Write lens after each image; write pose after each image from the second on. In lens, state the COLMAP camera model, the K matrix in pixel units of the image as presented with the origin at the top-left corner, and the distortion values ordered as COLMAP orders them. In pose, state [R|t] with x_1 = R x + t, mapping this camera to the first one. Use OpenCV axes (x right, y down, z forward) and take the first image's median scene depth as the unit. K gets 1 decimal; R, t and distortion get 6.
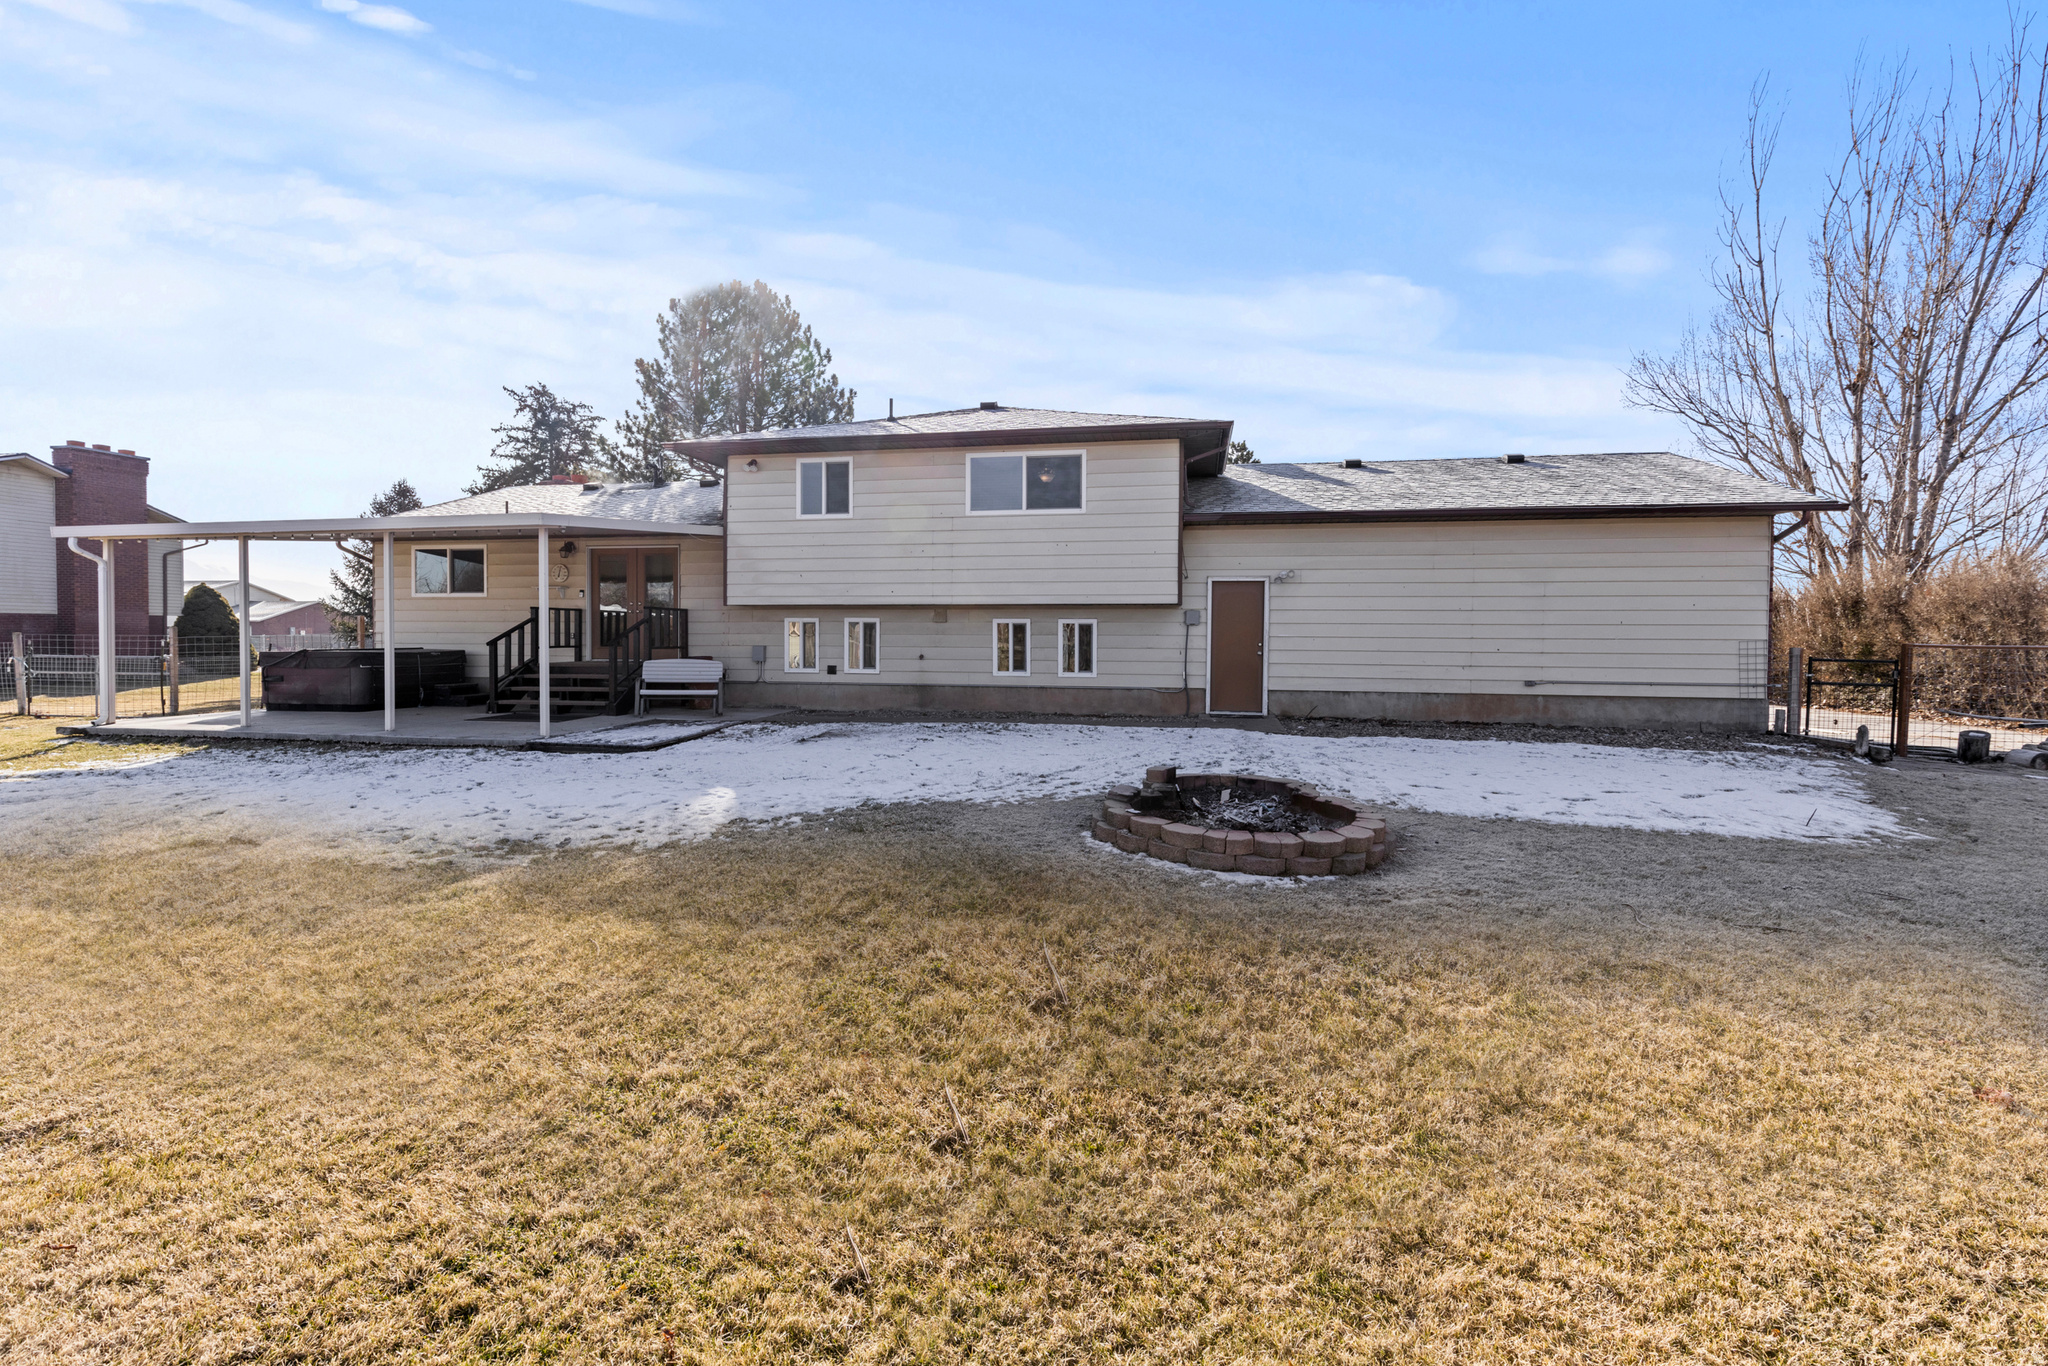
lens RADIAL K [[950.3, 0, 1120.5], [0, 950.3, 611.4], [0, 0, 1]] dist [0.004475, -0.000280]
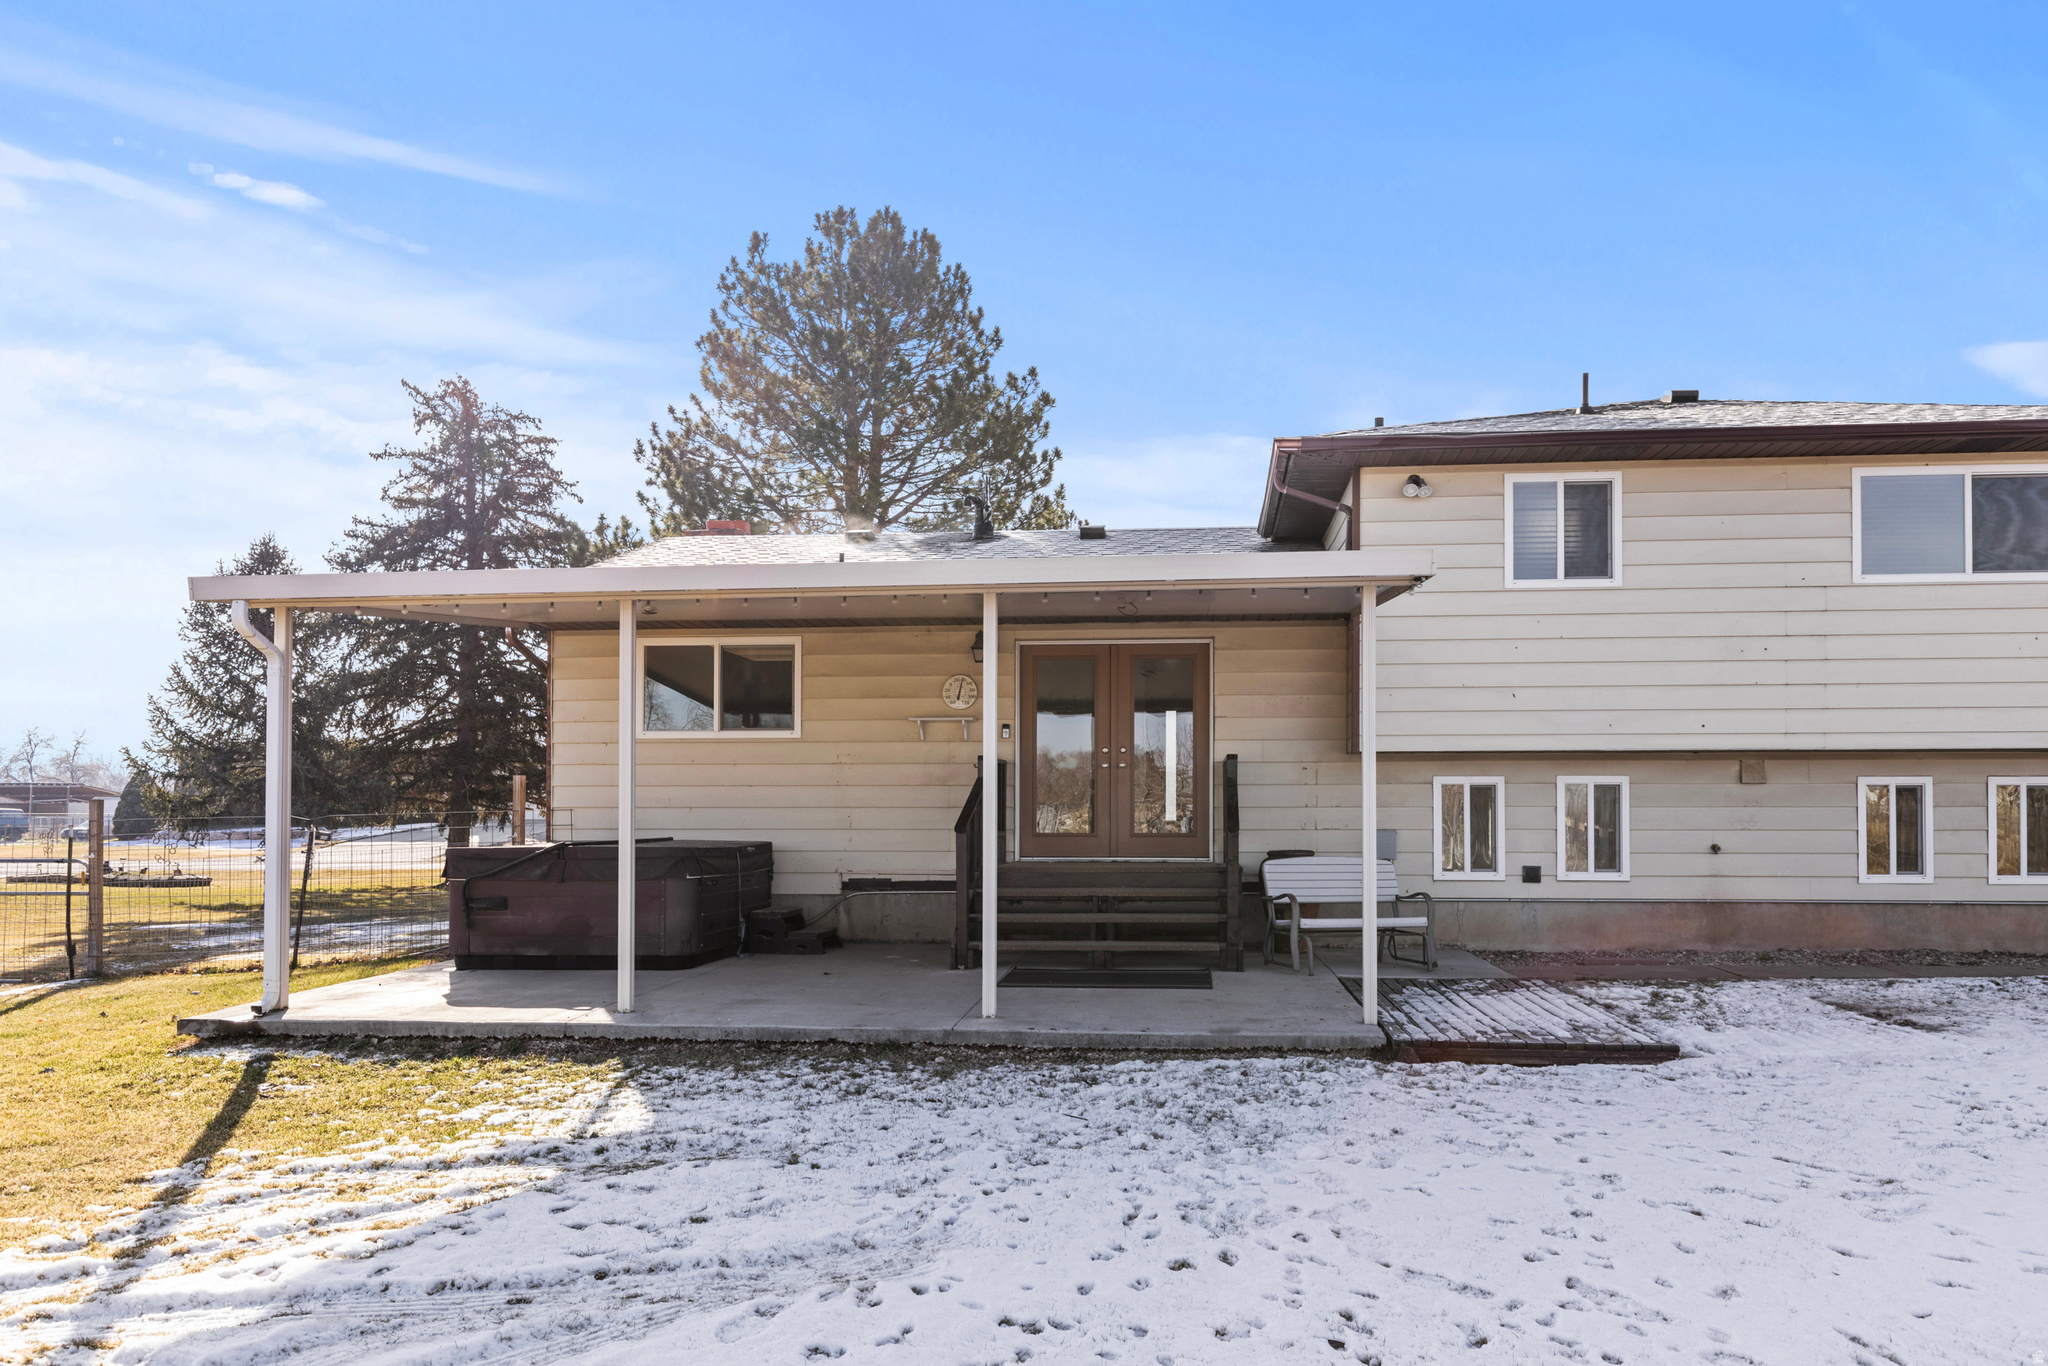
lens RADIAL K [[1355.5, 0, 1013.6], [0, 1355.5, 772.0], [0, 0, 1]] dist [-0.001236, 0.003602]
pose [[0.994901, -0.001773, 0.100844, -0.688397], [0.001959, 0.999997, -0.001741, 0.005132], [-0.100841, 0.001930, 0.994901, 0.283301]]
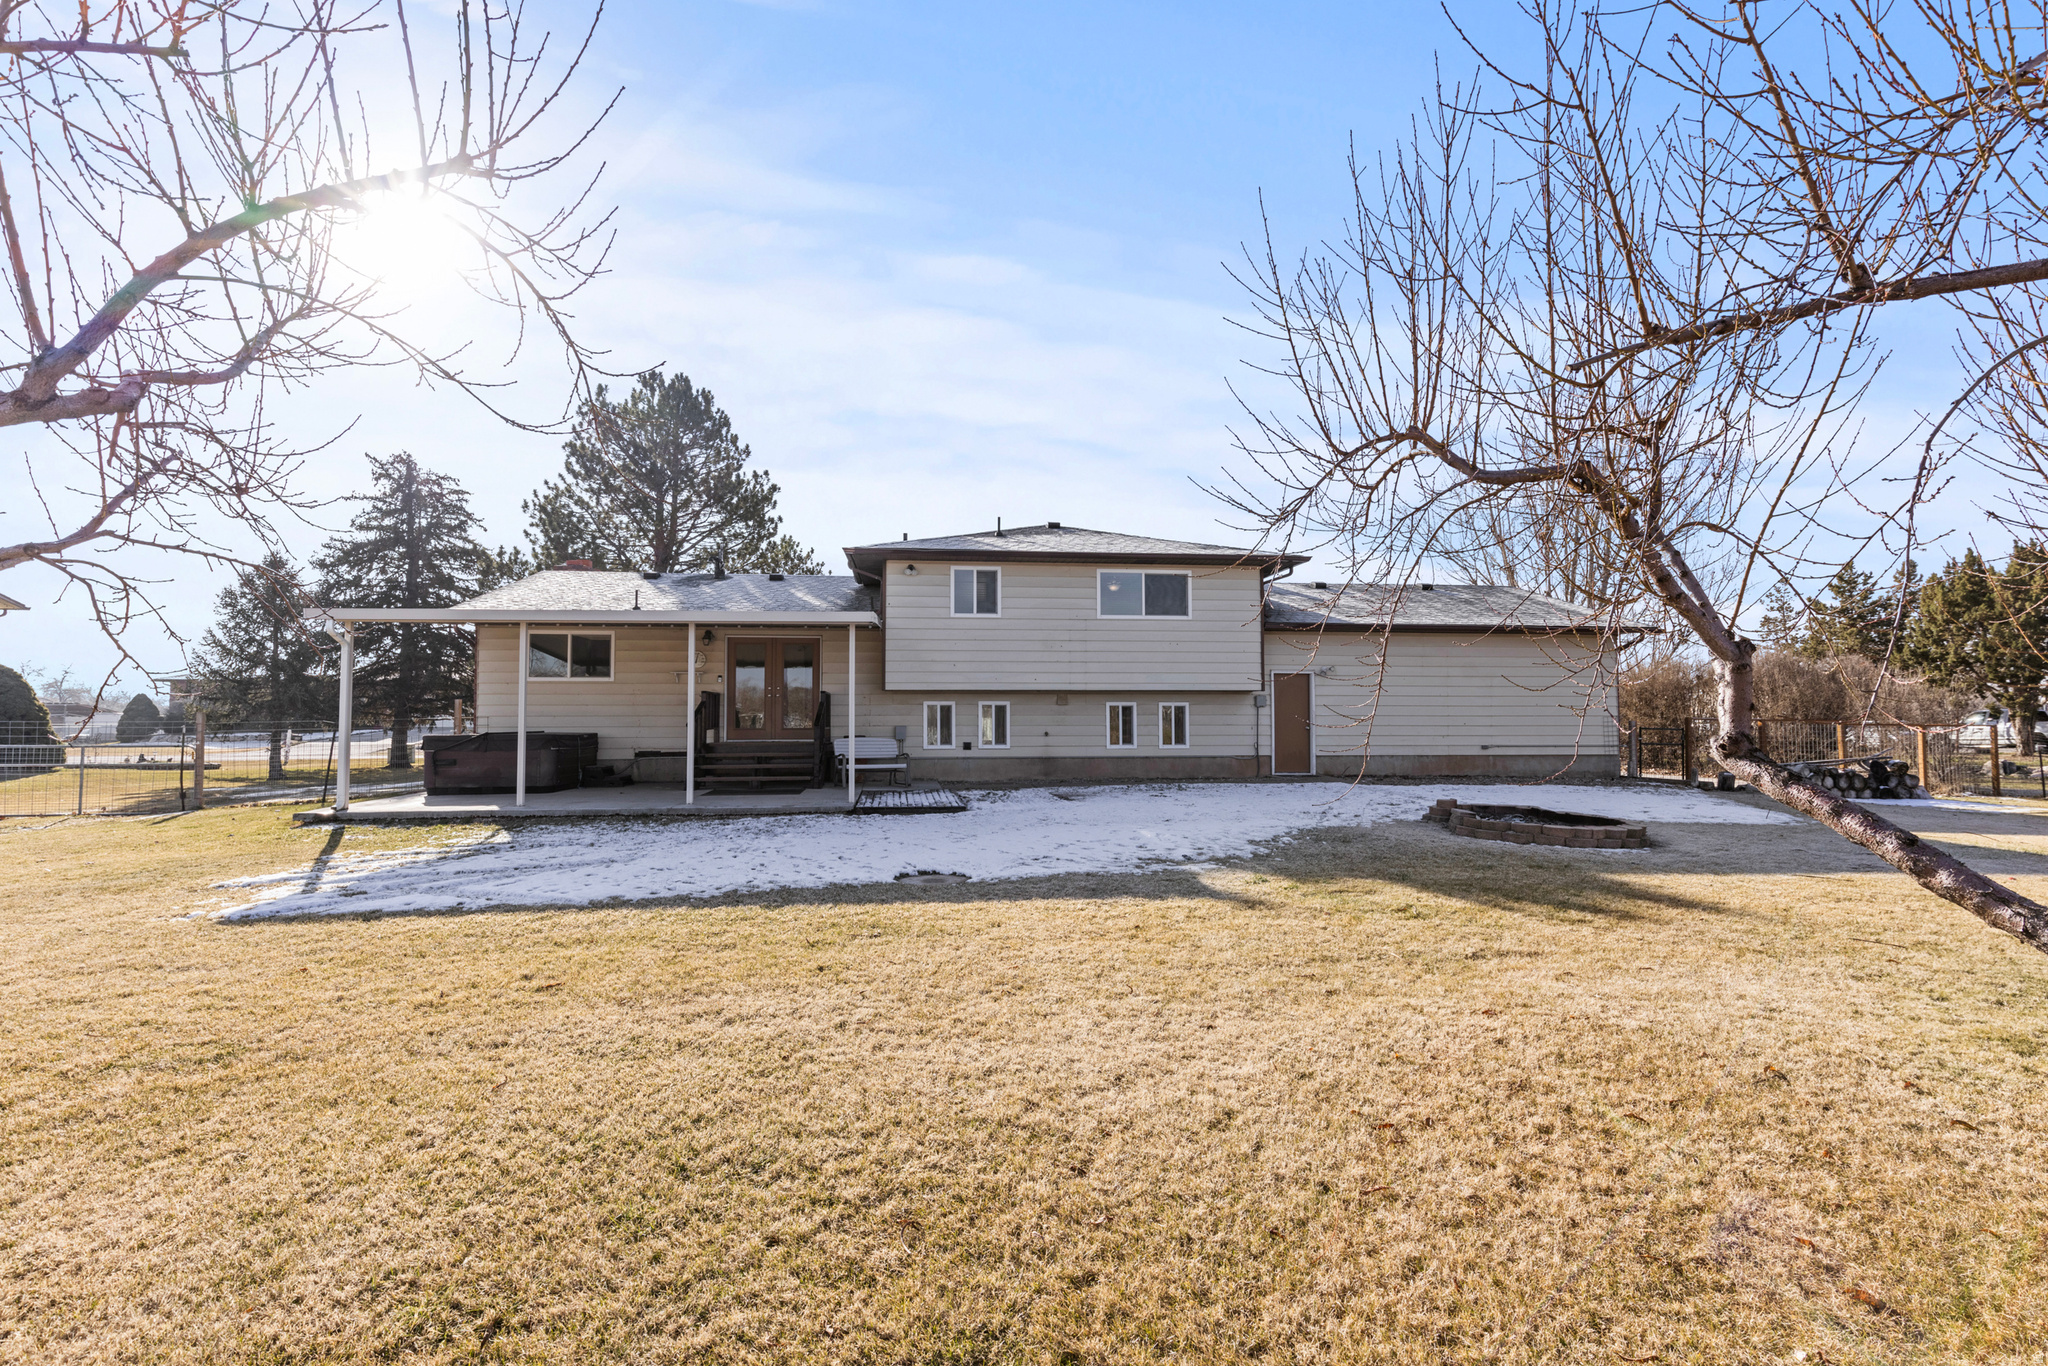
lens RADIAL K [[950.3, 0, 1015.9], [0, 950.3, 684.4], [0, 0, 1]] dist [0.004475, -0.000280]
pose [[0.951144, 0.005755, 0.308693, -0.626343], [-0.001664, 0.999907, -0.013515, 0.001374], [-0.308742, 0.012341, 0.951066, -0.136547]]
